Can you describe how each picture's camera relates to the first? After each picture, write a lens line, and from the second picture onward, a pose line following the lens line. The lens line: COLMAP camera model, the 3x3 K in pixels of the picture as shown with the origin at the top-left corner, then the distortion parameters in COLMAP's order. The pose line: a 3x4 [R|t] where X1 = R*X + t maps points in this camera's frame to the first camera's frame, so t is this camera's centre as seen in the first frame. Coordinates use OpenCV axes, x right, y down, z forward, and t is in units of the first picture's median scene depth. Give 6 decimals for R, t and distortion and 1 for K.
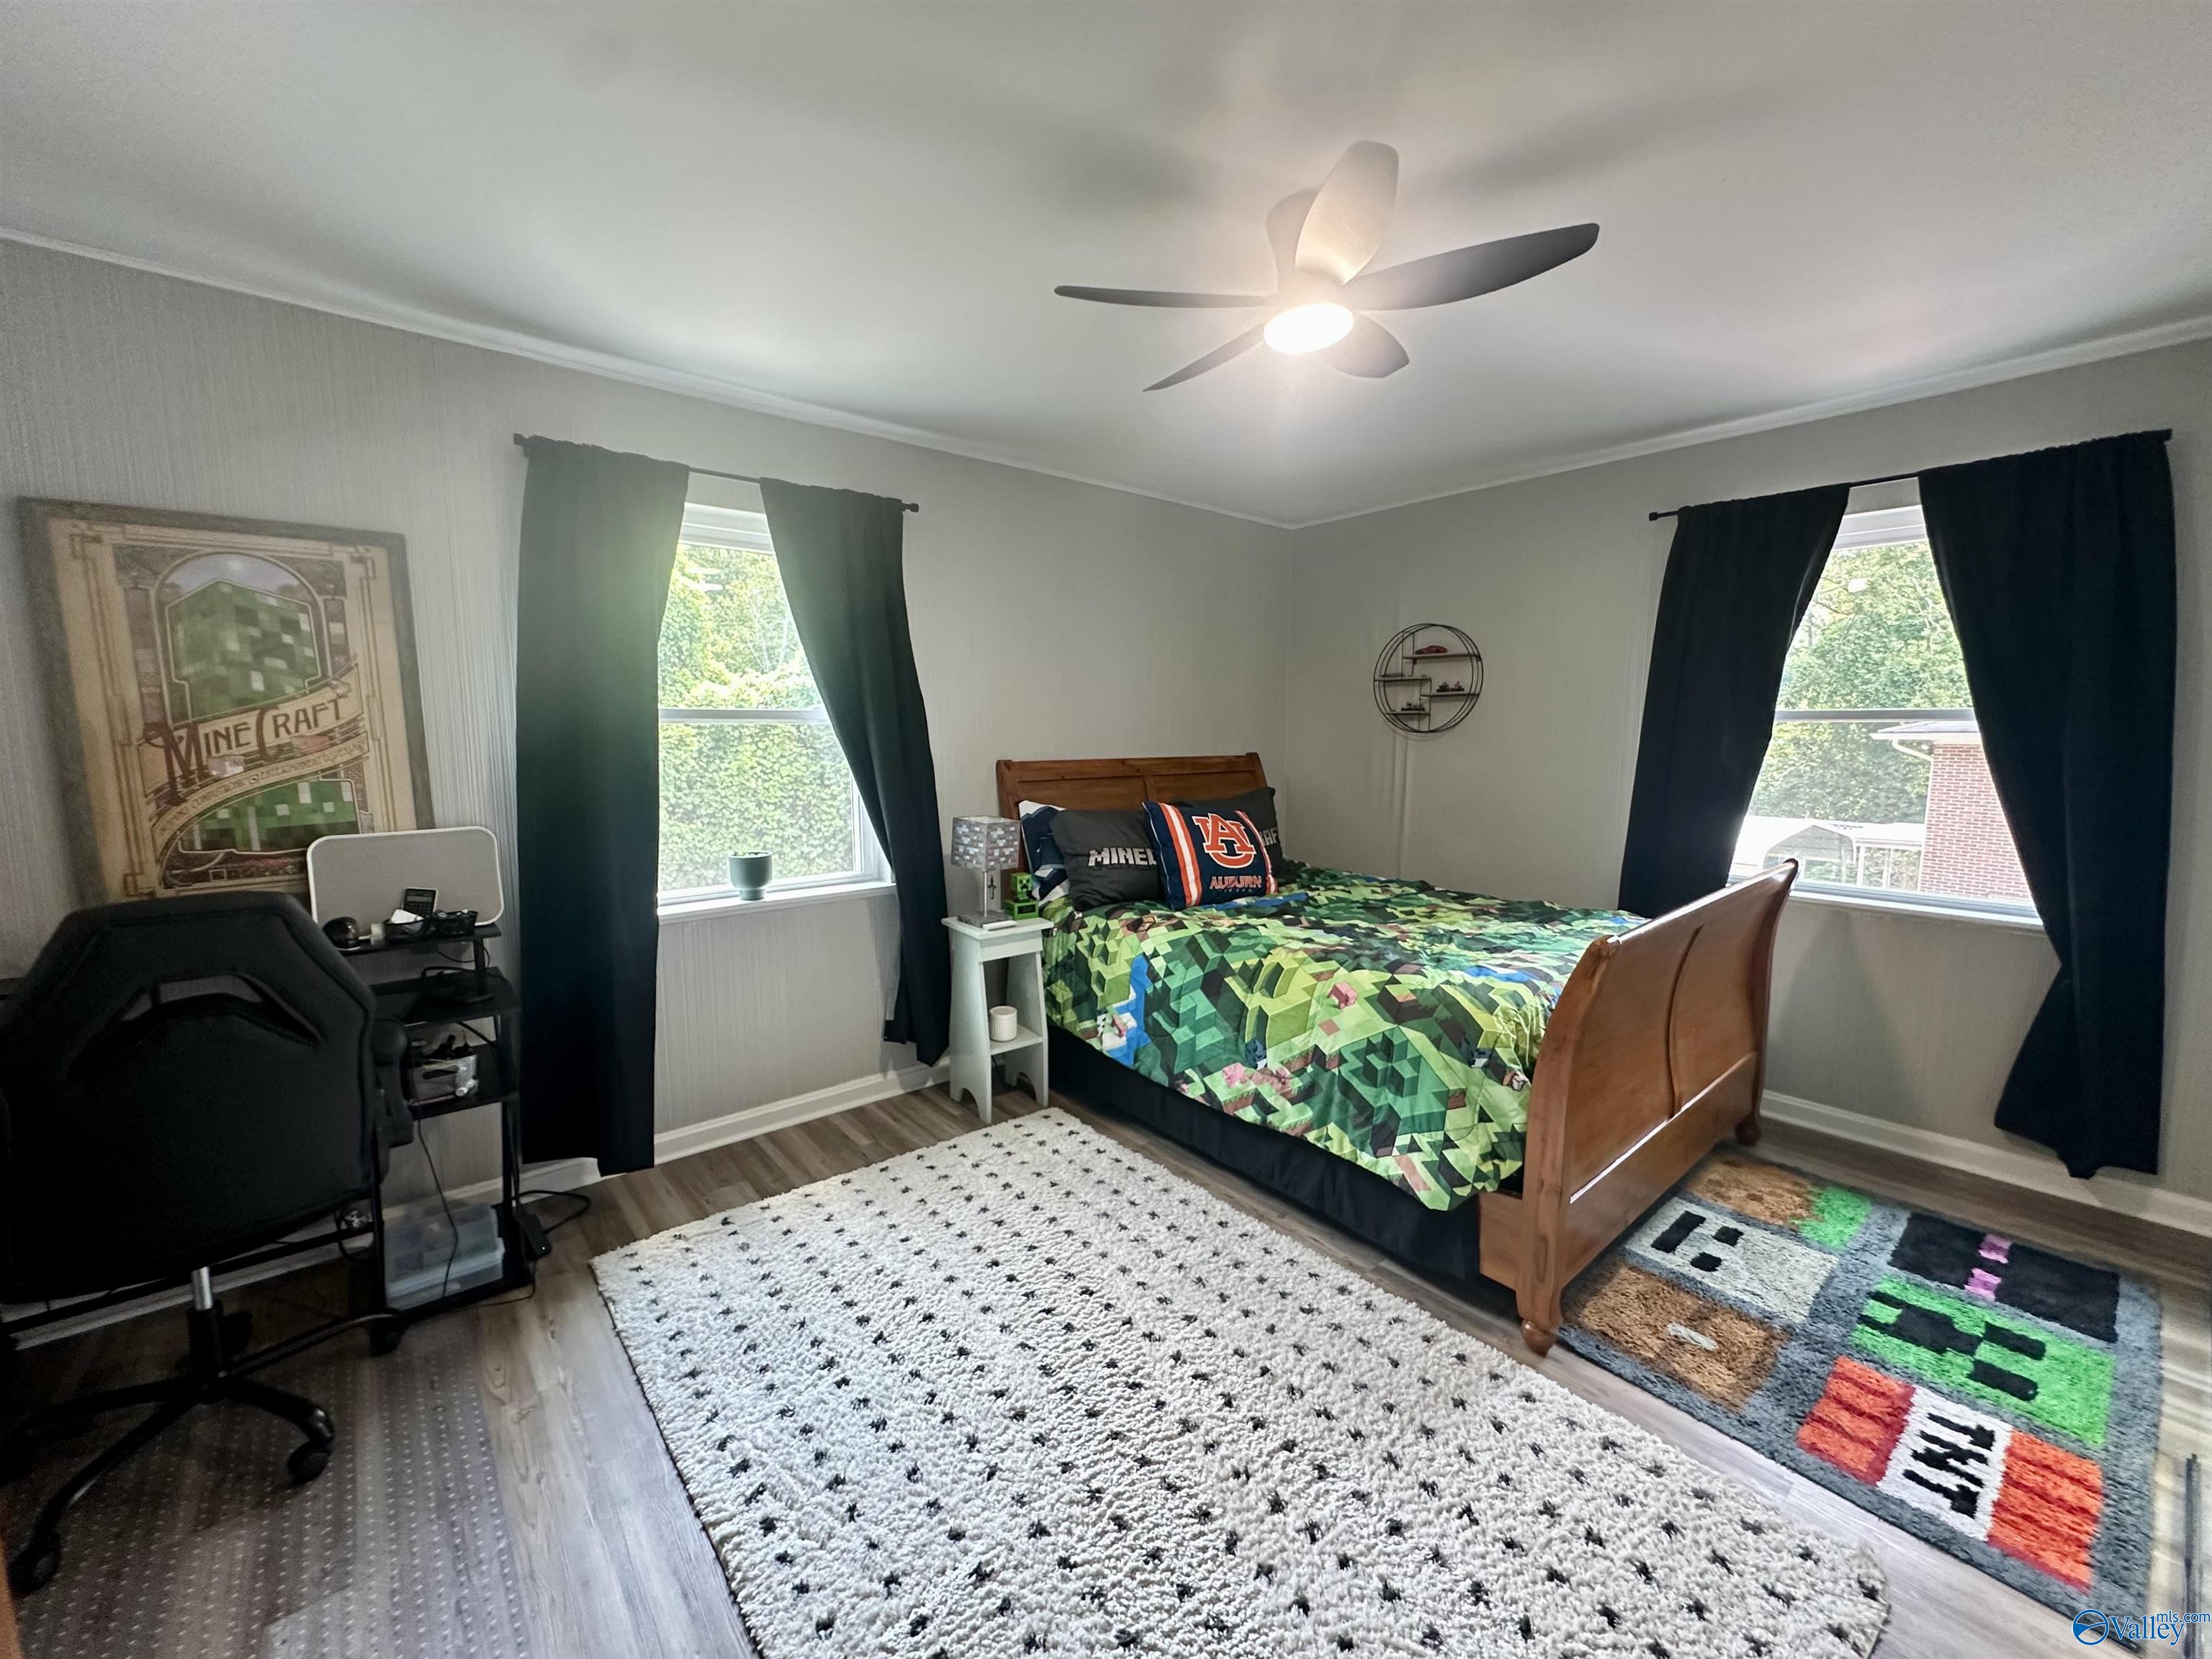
lens RADIAL K [[886.4, 0, 1103.8], [0, 886.4, 828.1], [0, 0, 1]] dist [-0.004337, 0.000802]
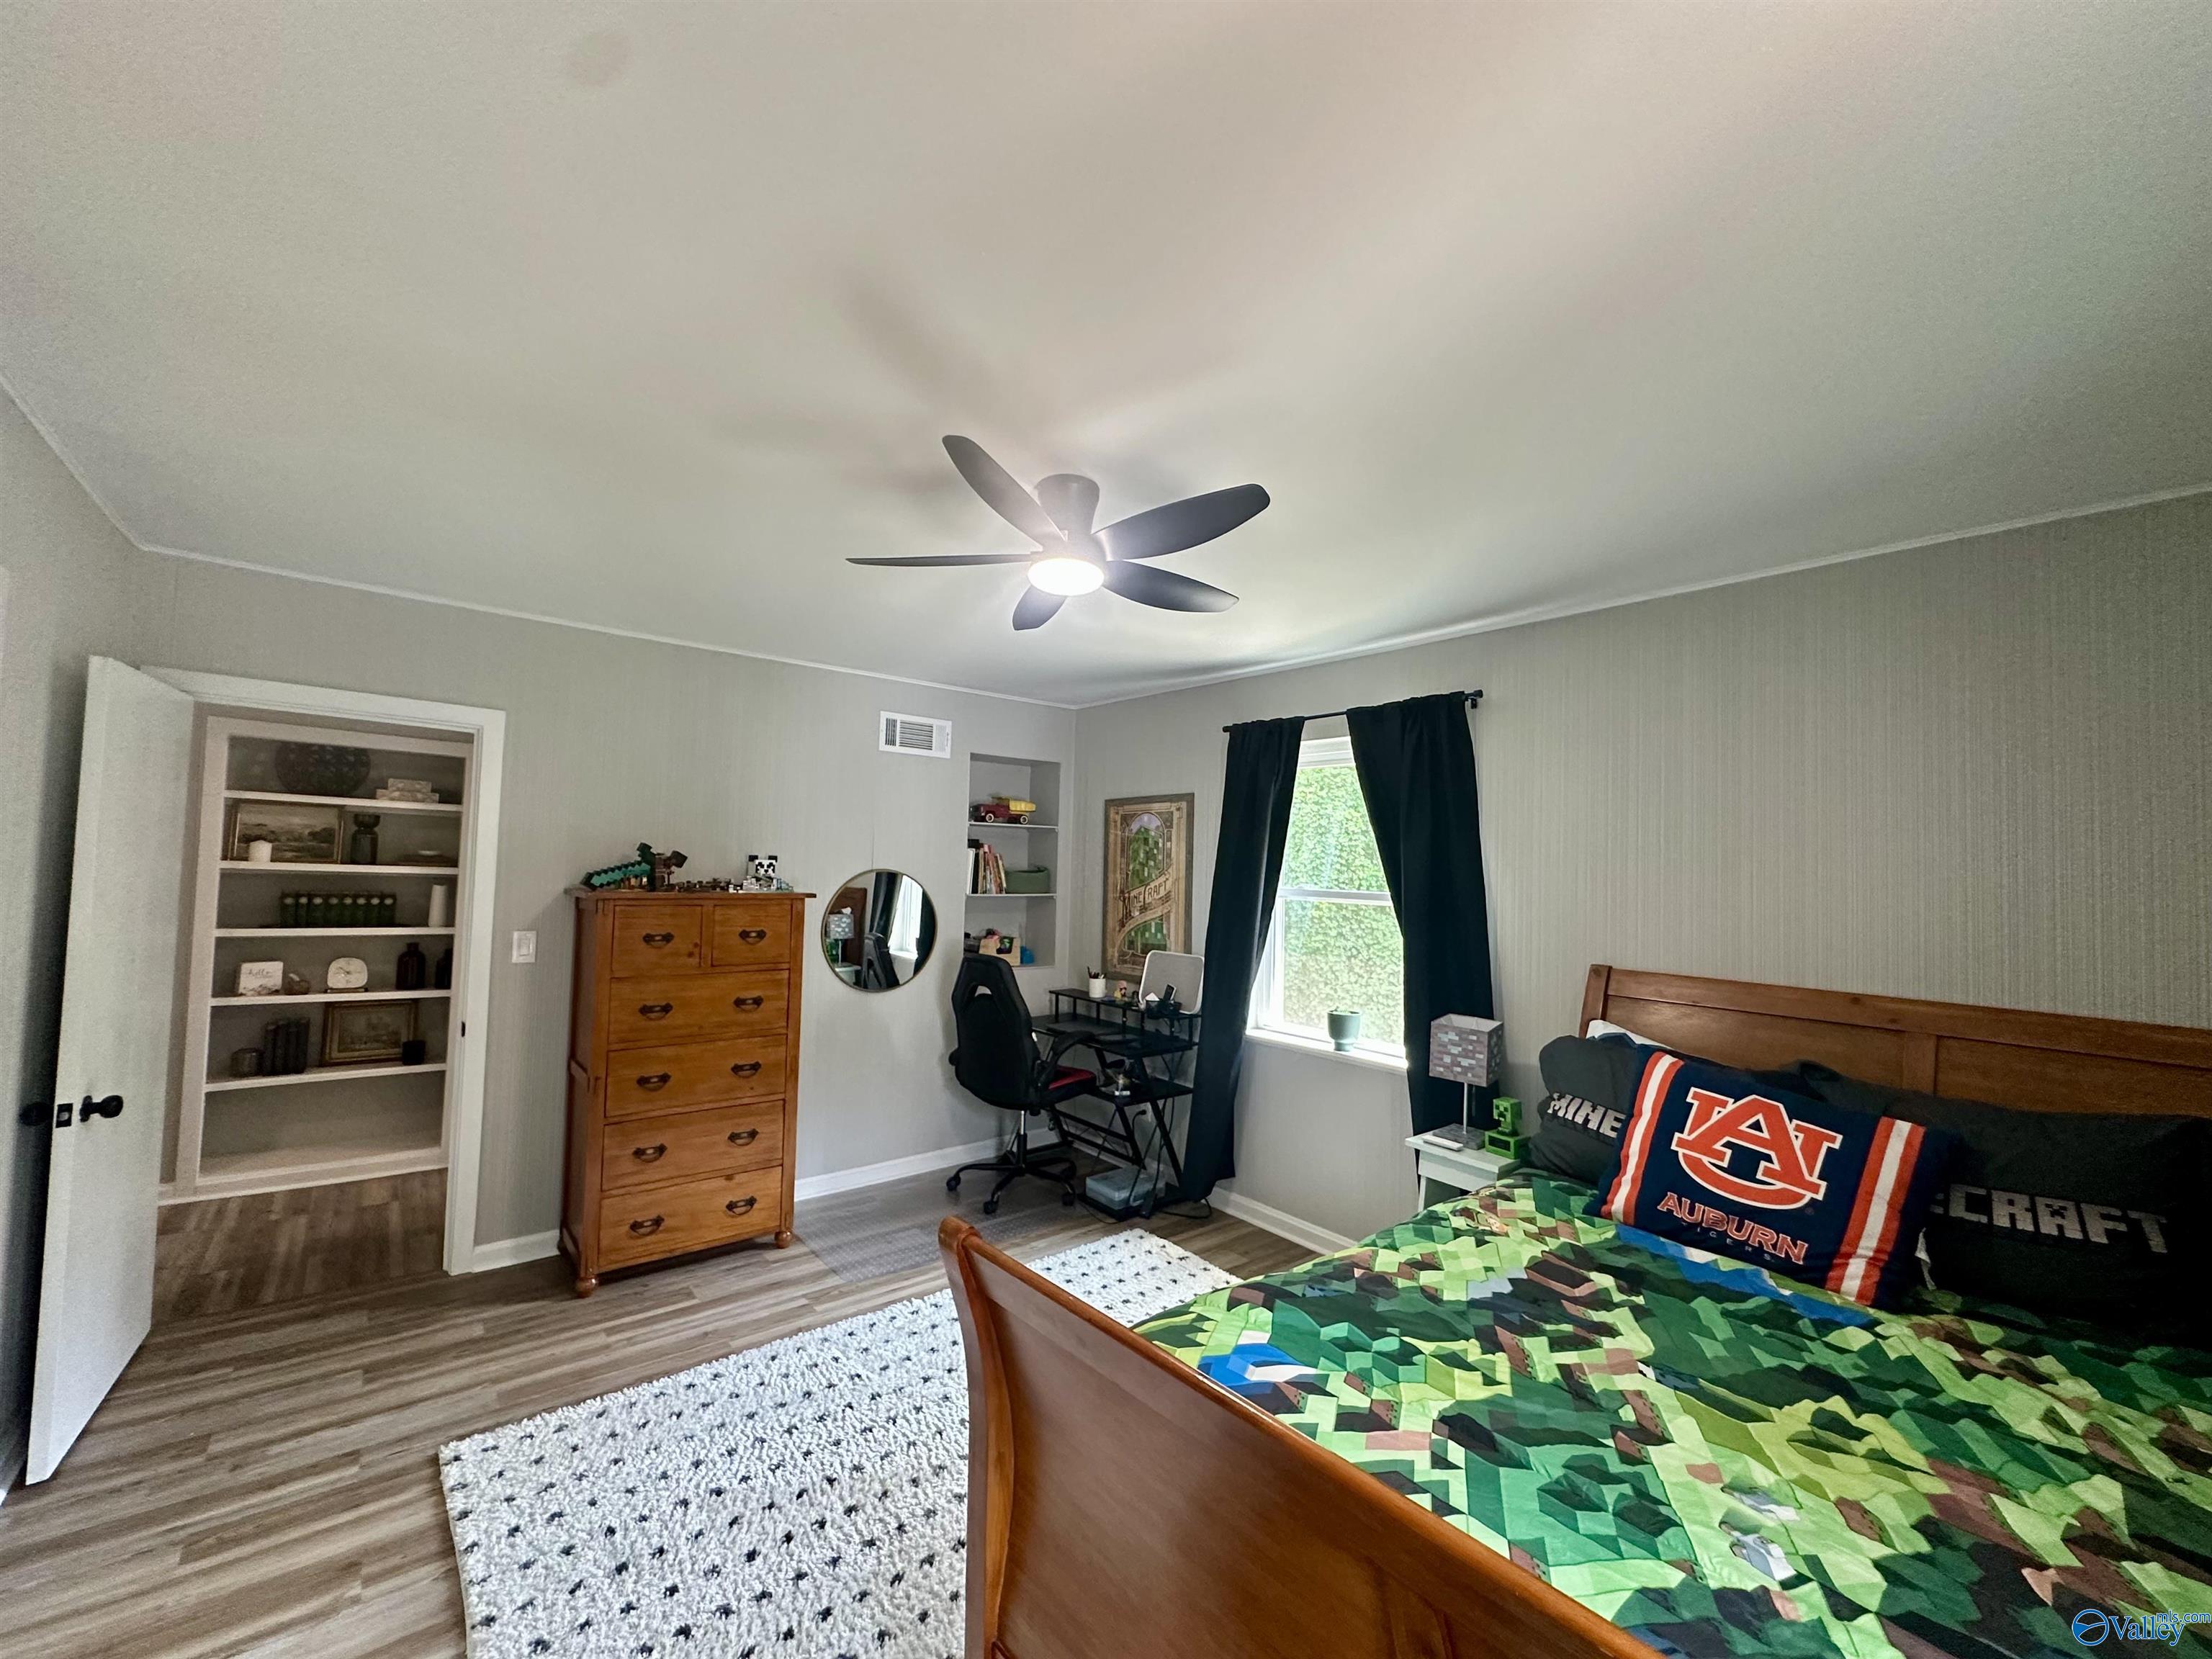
lens RADIAL K [[886.4, 0, 1103.8], [0, 886.4, 828.1], [0, 0, 1]] dist [-0.004337, 0.000802]
pose [[-0.016176, -0.045581, -0.998830, 1.080263], [-0.146195, 0.988332, -0.042734, -0.155779], [0.989124, 0.145332, -0.022651, 0.885022]]
